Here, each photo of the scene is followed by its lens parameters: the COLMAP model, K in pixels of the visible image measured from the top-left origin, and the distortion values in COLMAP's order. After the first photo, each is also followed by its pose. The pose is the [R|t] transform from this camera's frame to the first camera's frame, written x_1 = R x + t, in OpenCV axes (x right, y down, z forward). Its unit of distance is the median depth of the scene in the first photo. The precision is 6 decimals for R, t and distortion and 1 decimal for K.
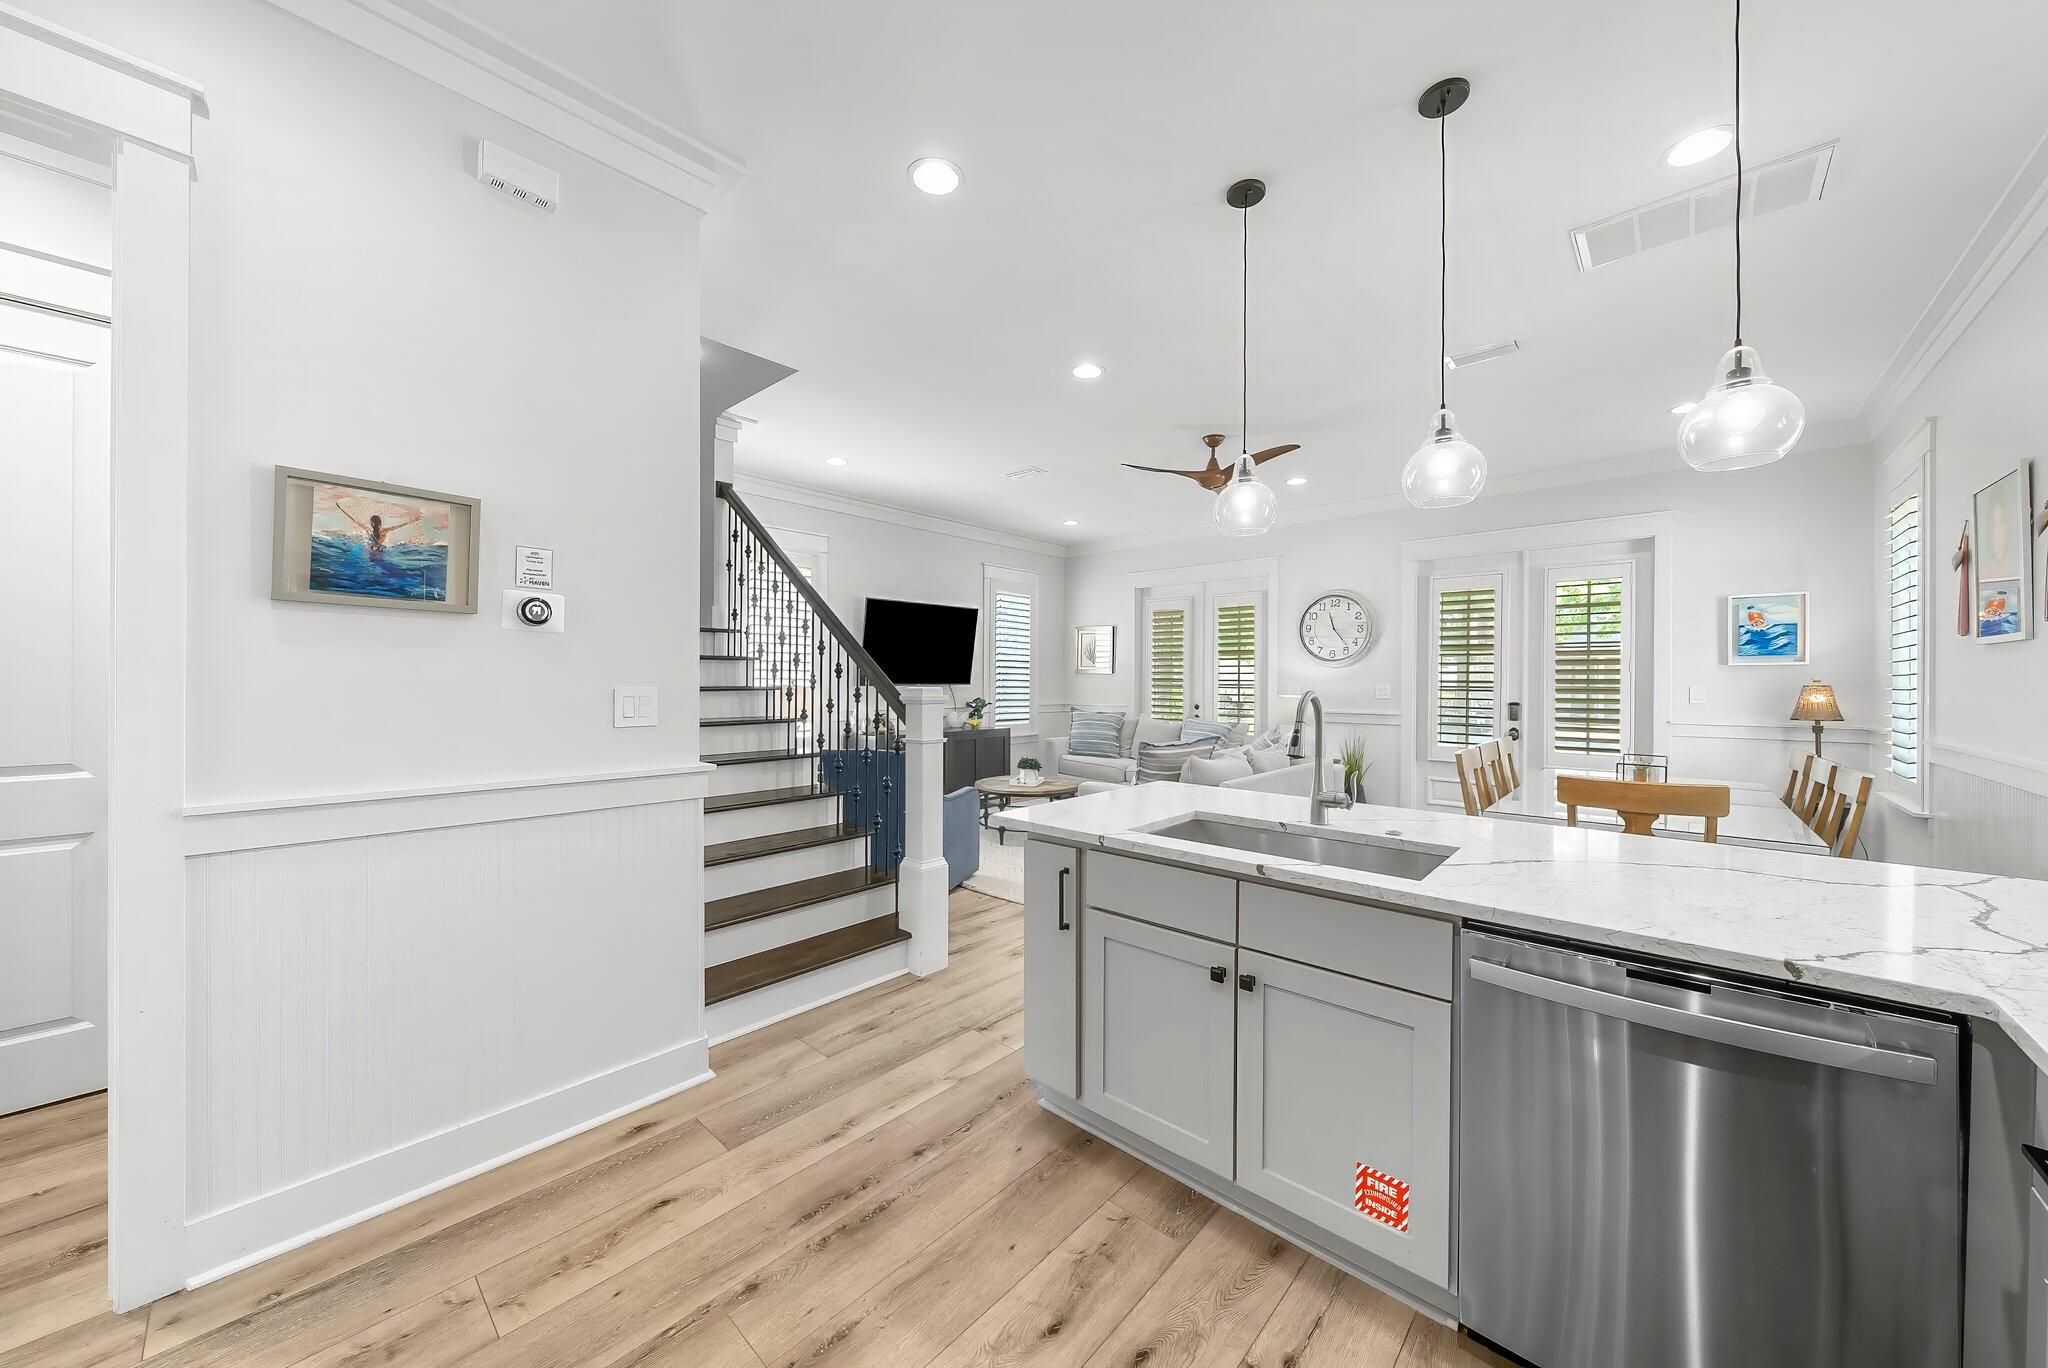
lens RADIAL K [[705.0, 0, 1014.2], [0, 705.0, 695.2], [0, 0, 1]] dist [-0.006711, -0.000031]
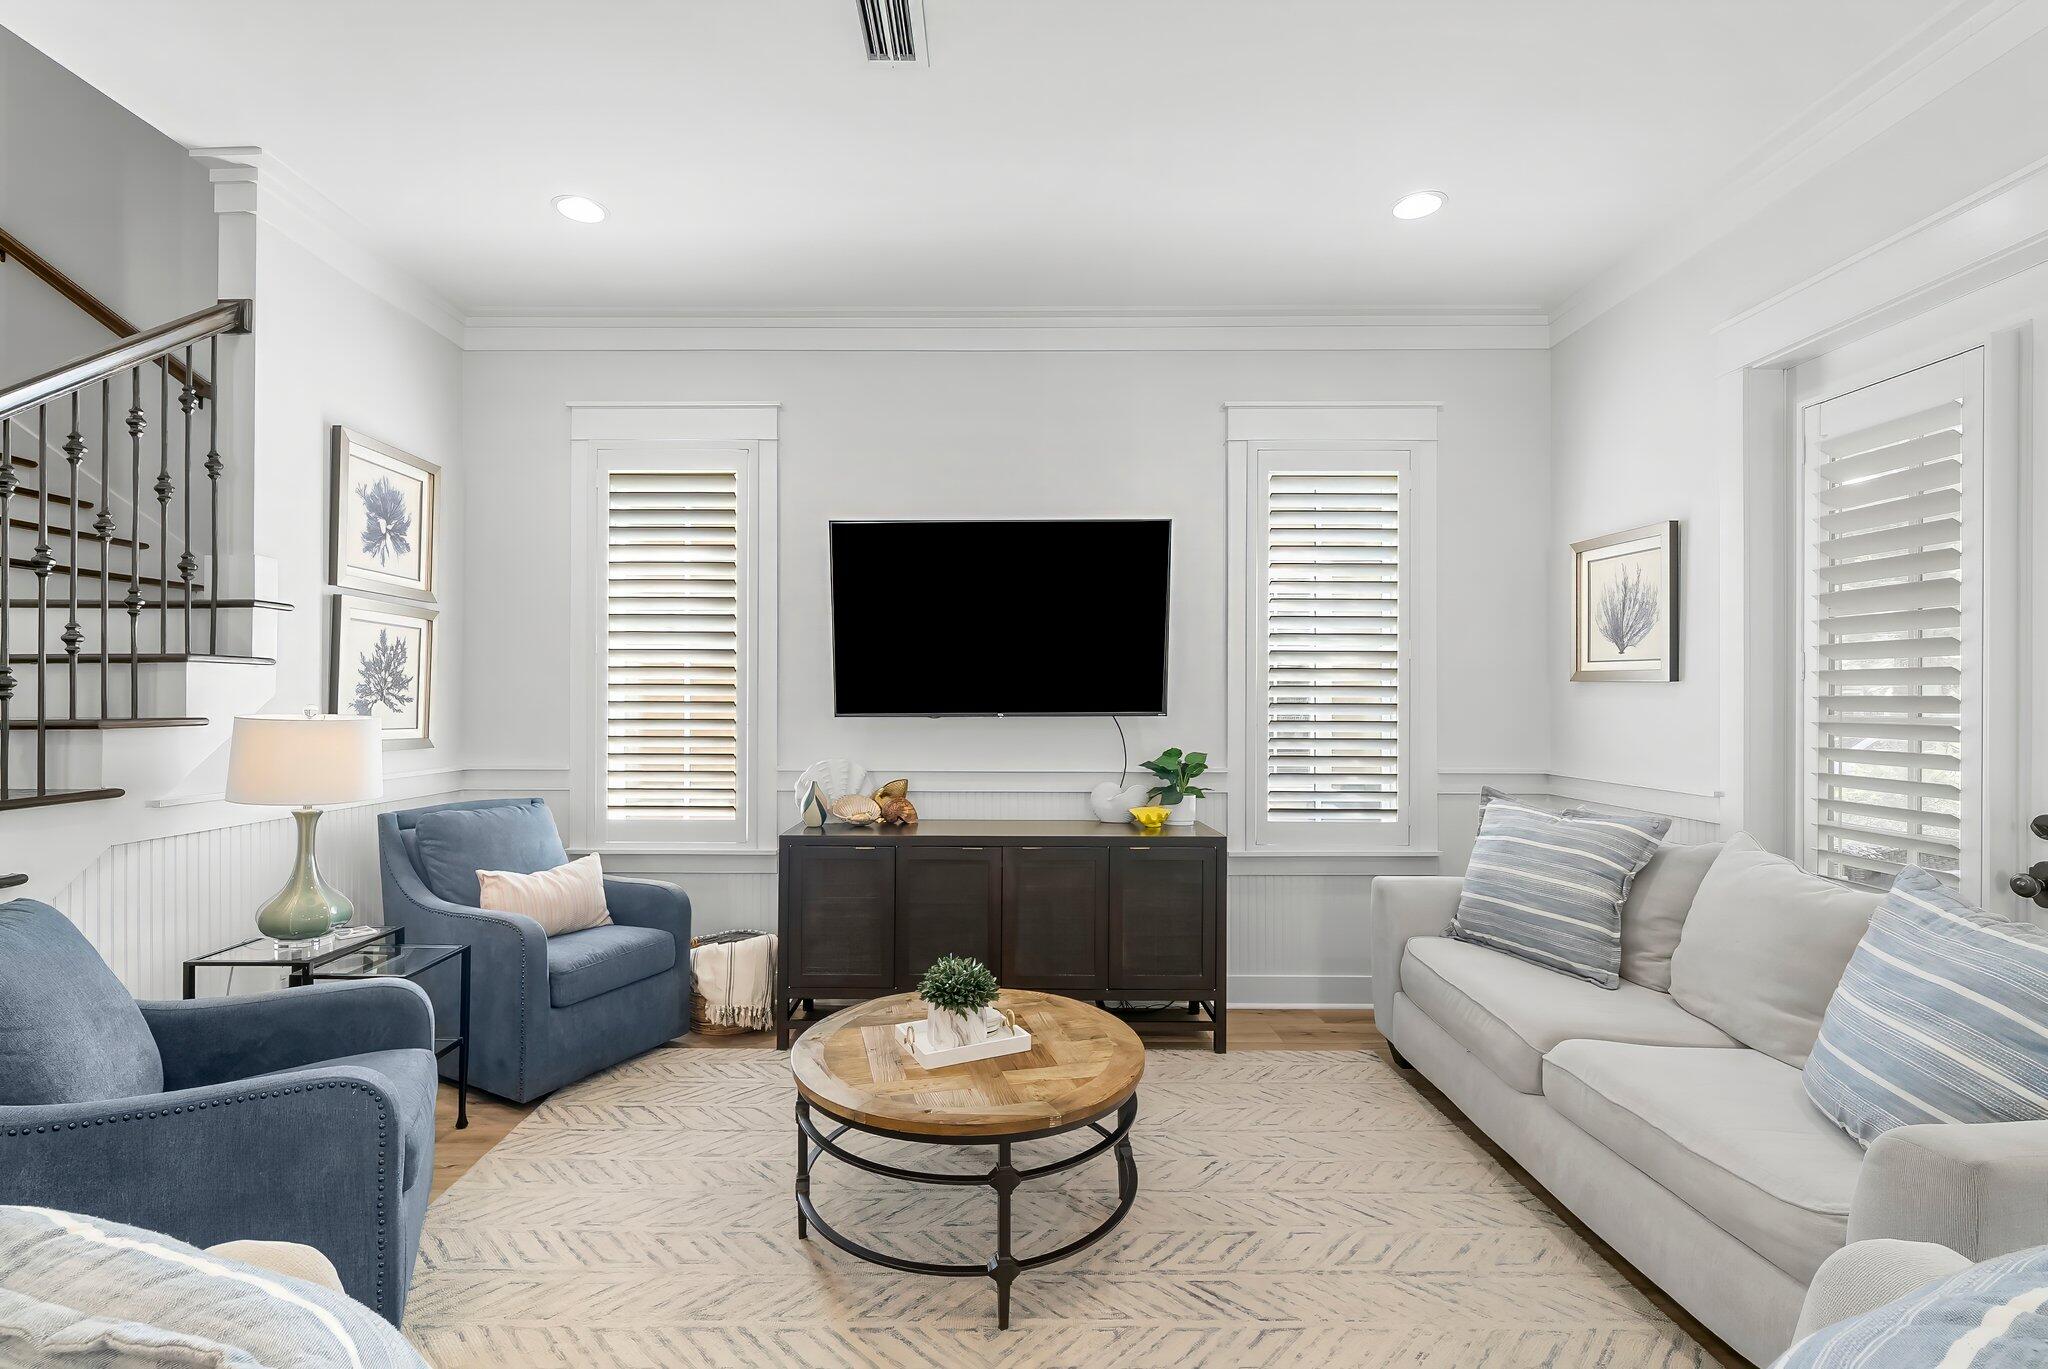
lens RADIAL K [[912.4, 0, 1012.3], [0, 912.4, 698.2], [0, 0, 1]] dist [0.000616, 0.000105]
pose [[0.679570, -0.005736, -0.733589, 0.259651], [-0.016019, 0.999615, -0.022656, -0.012105], [0.733436, 0.027148, 0.679216, 0.597714]]
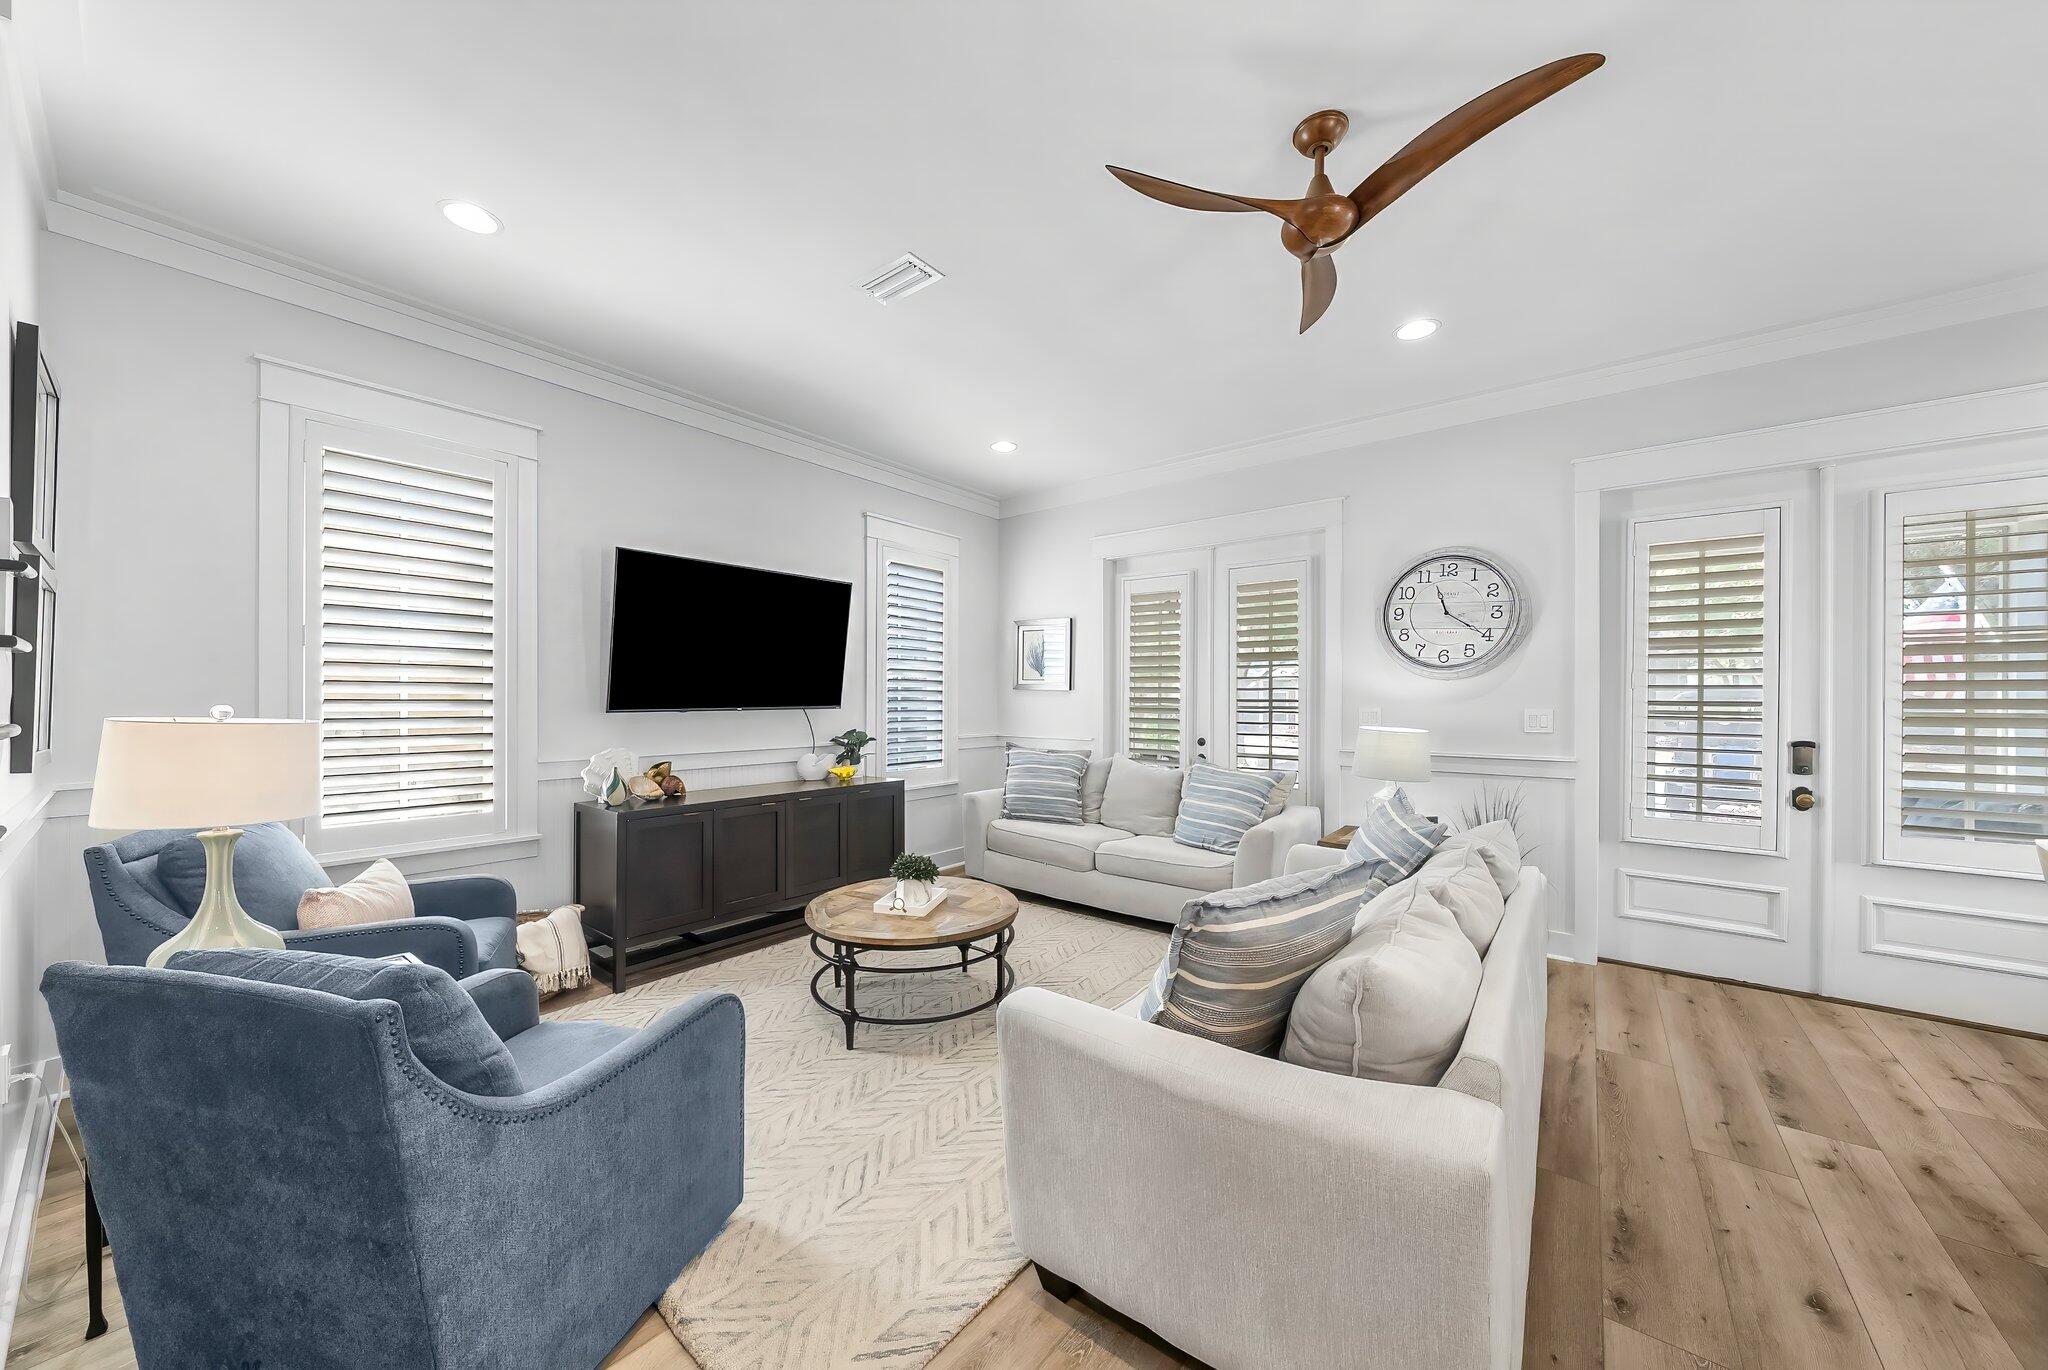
lens RADIAL K [[705.0, 0, 1014.2], [0, 705.0, 696.2], [0, 0, 1]] dist [-0.006711, -0.000031]
pose [[0.997316, -0.000872, 0.073213, 0.043670], [0.002697, 0.999688, -0.024839, -0.010009], [-0.073168, 0.024970, 0.997007, 0.385466]]
